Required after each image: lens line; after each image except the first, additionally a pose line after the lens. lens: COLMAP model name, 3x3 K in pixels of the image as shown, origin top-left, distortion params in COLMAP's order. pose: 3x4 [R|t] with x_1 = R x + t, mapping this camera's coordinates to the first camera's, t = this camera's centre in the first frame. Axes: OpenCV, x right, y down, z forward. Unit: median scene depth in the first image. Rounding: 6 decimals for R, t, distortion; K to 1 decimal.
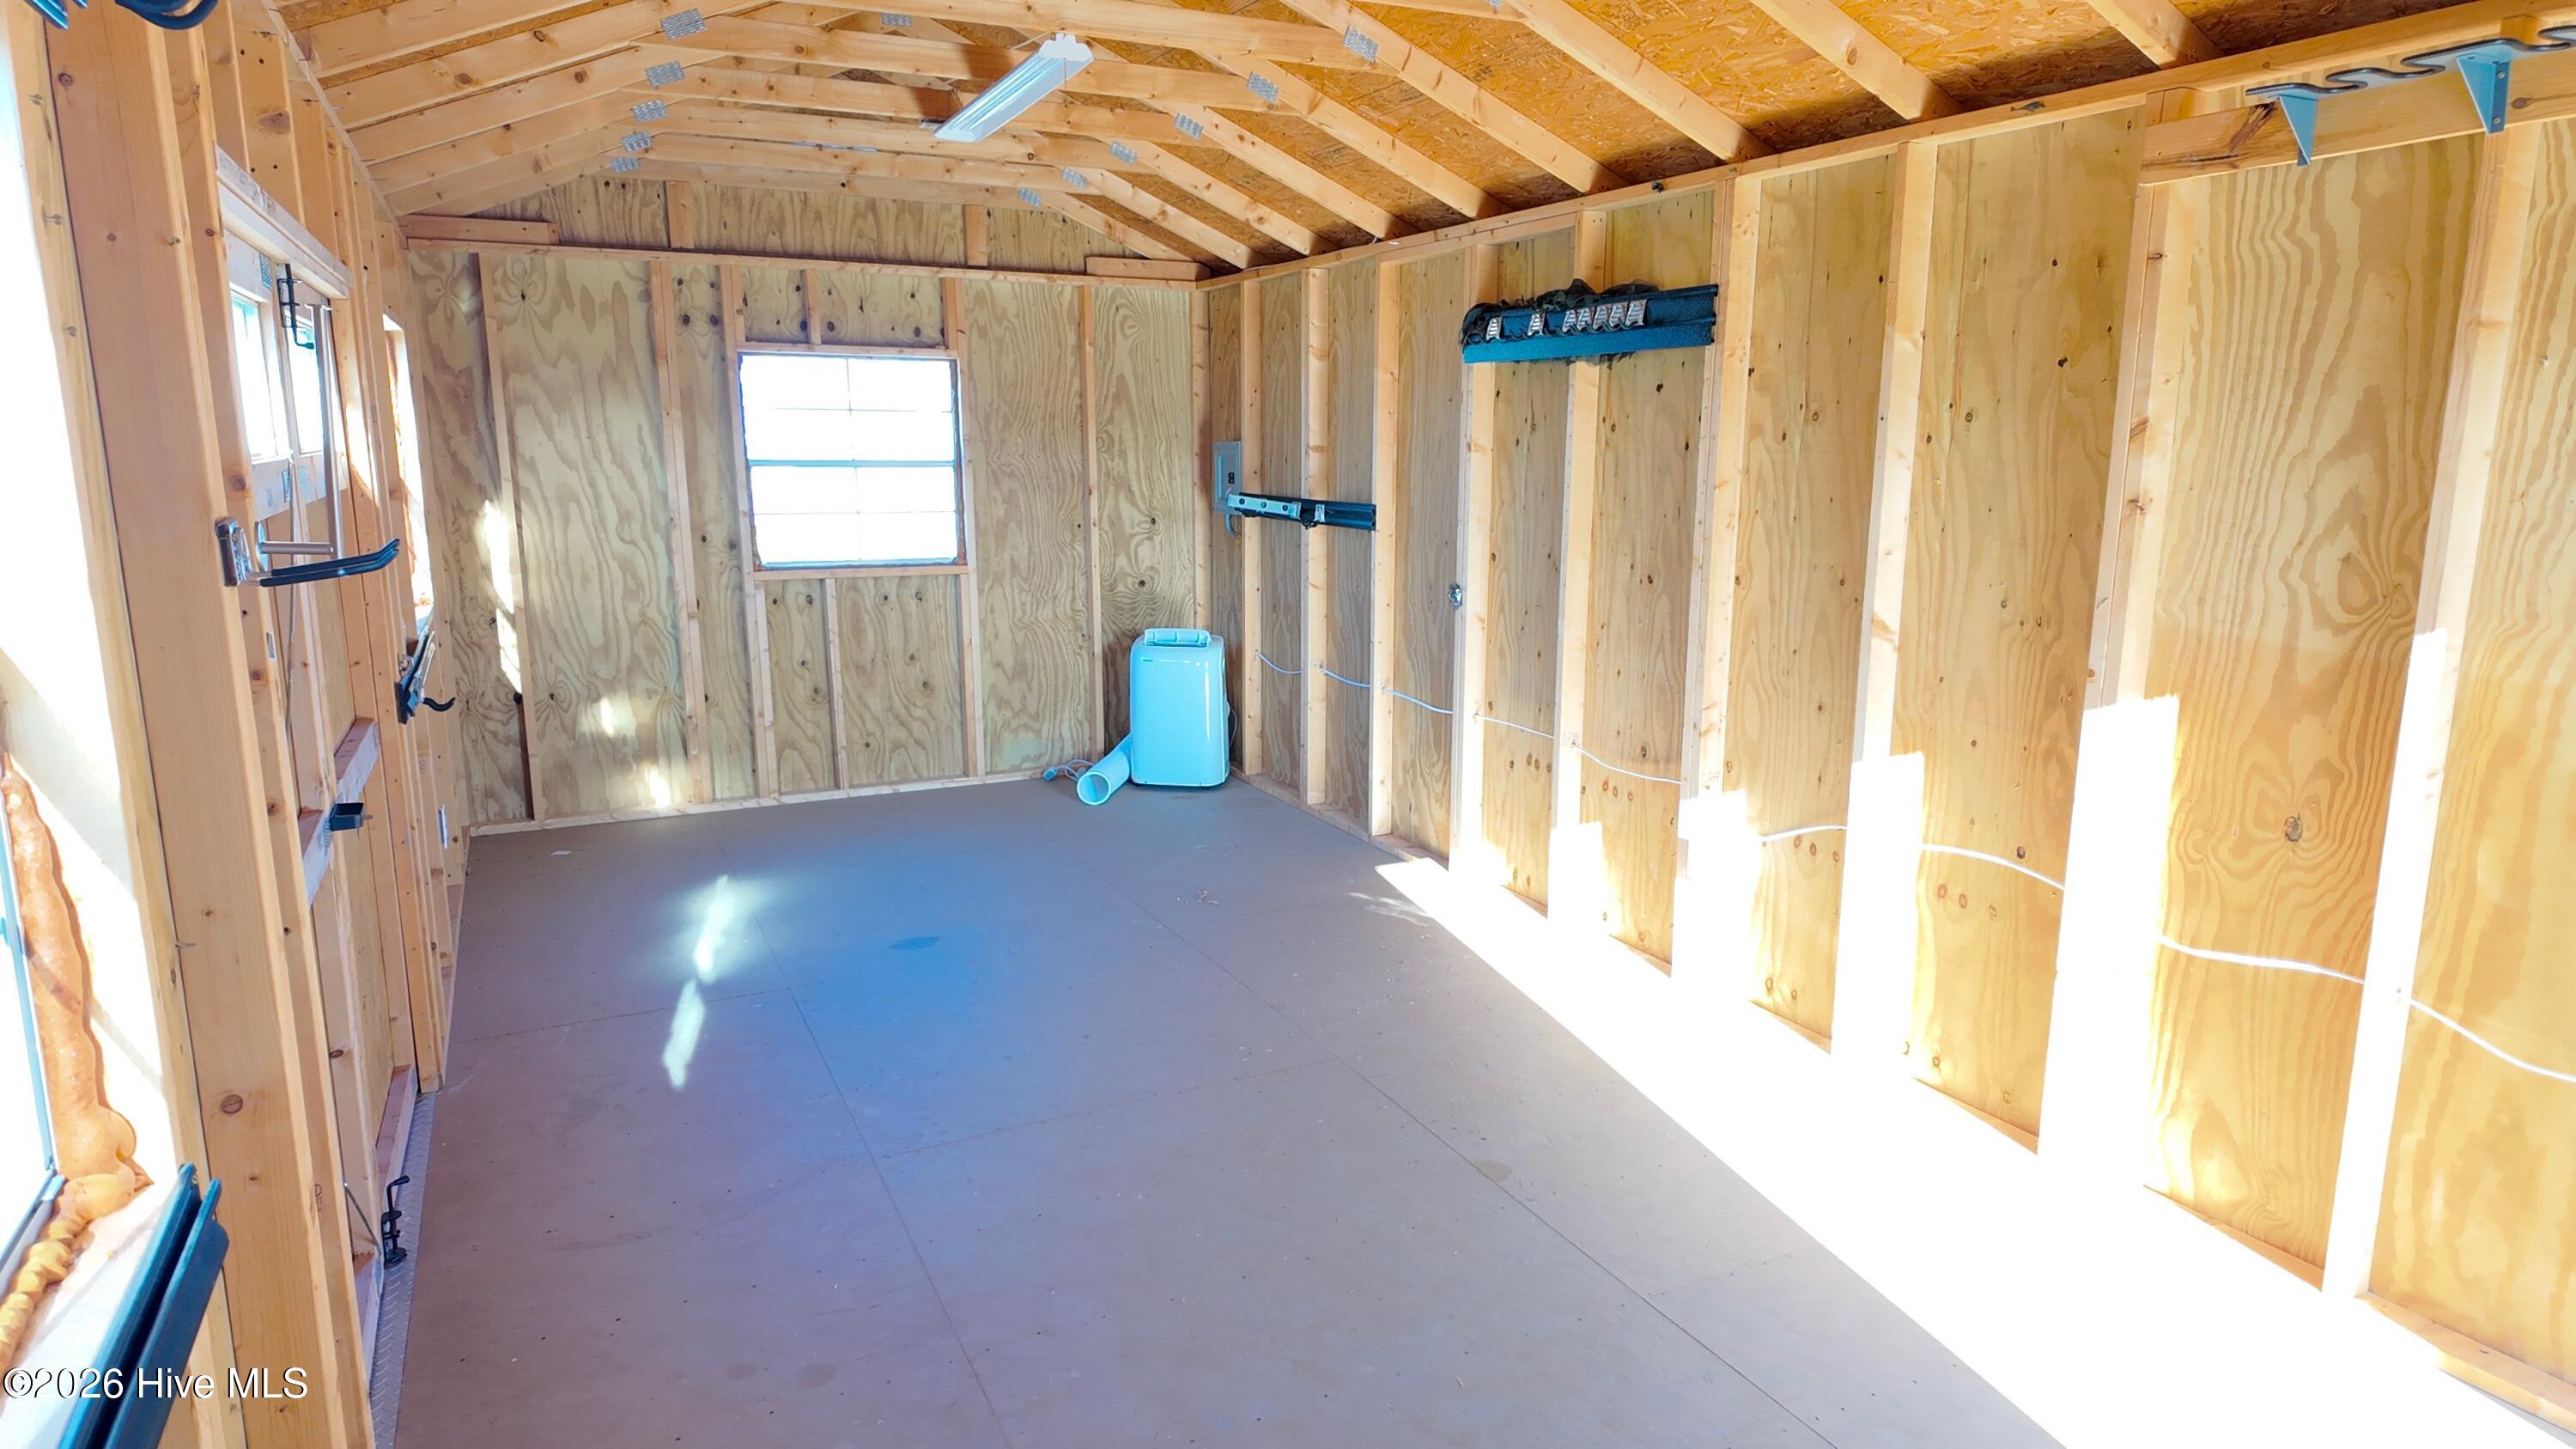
lens RADIAL K [[1494.8, 0, 1271.1], [0, 1494.8, 721.5], [0, 0, 1]] dist [0.066509, -0.031665]
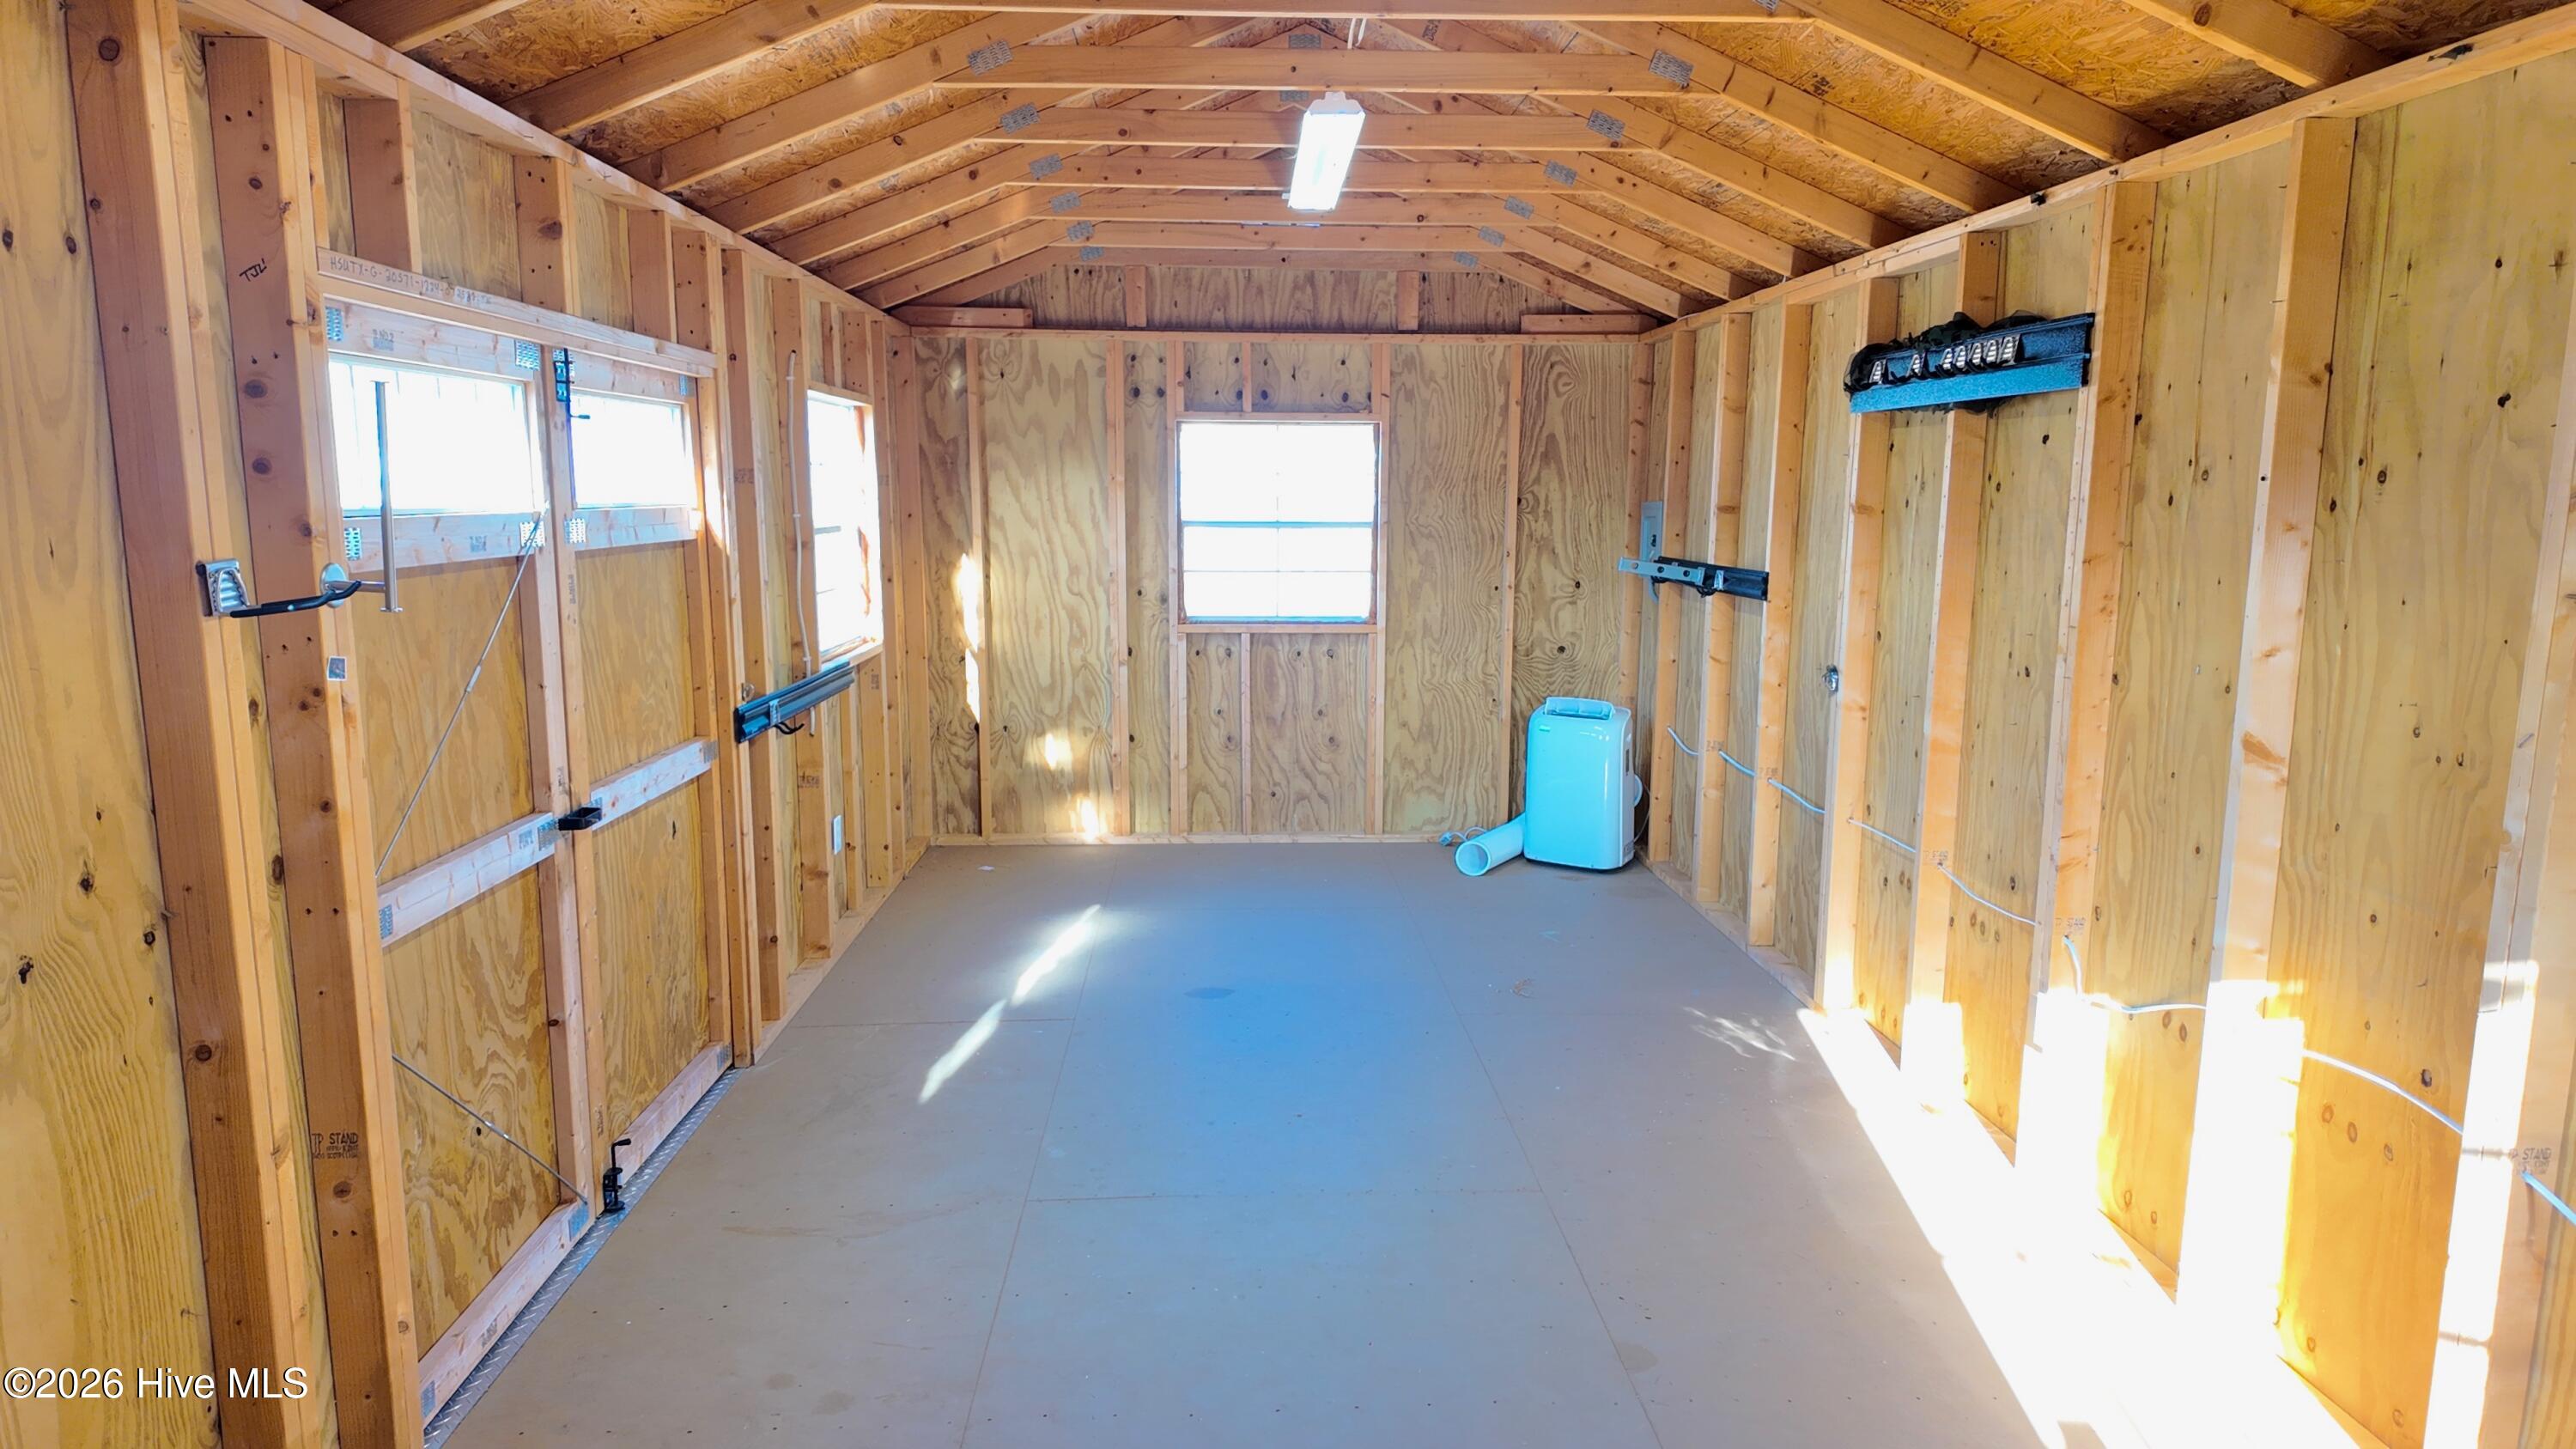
lens RADIAL K [[1494.8, 0, 1307.8], [0, 1494.8, 722.5], [0, 0, 1]] dist [0.066509, -0.031665]
pose [[0.918226, 0.063878, -0.390872, 0.177461], [-0.078997, 0.996616, -0.022708, -0.014413], [0.388098, 0.051729, 0.920165, 0.074160]]
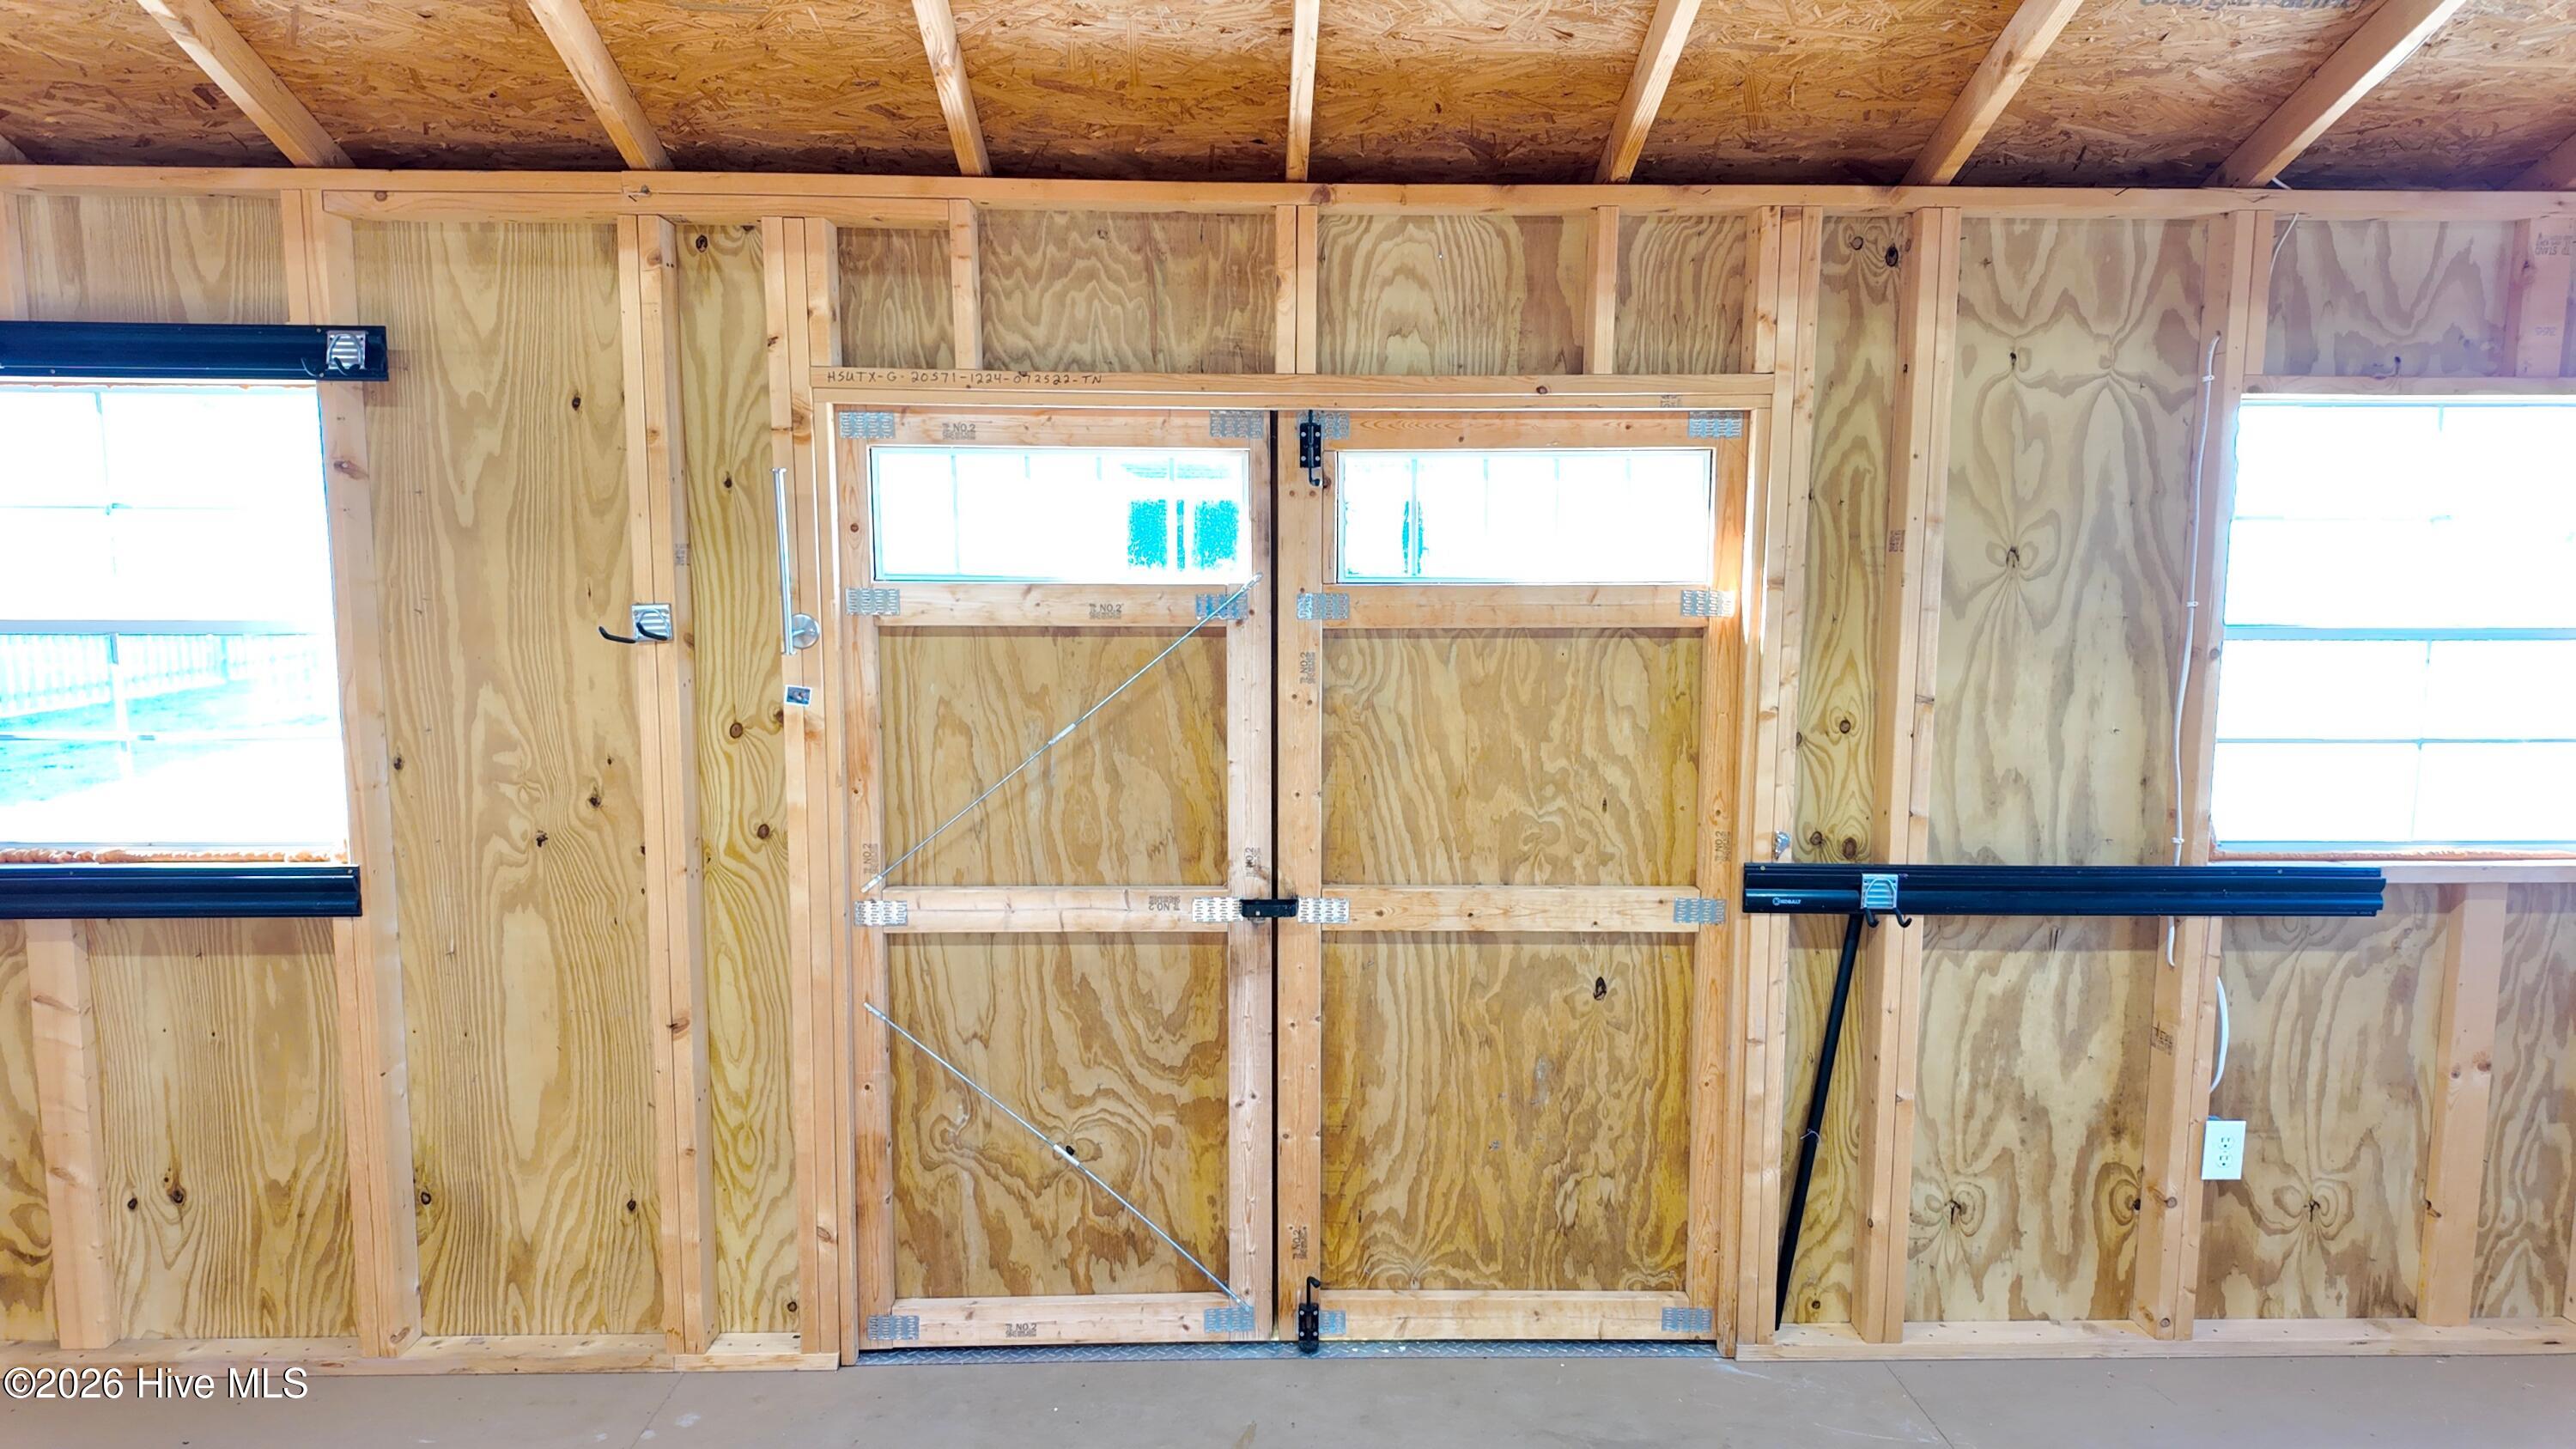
lens RADIAL K [[1494.8, 0, 1271.3], [0, 1494.8, 735.5], [0, 0, 1]] dist [0.066509, -0.031665]
pose [[-0.422162, 0.095611, -0.901464, 0.176009], [-0.178232, 0.966259, 0.185951, -0.129833], [0.888826, 0.239172, -0.390877, 0.702596]]
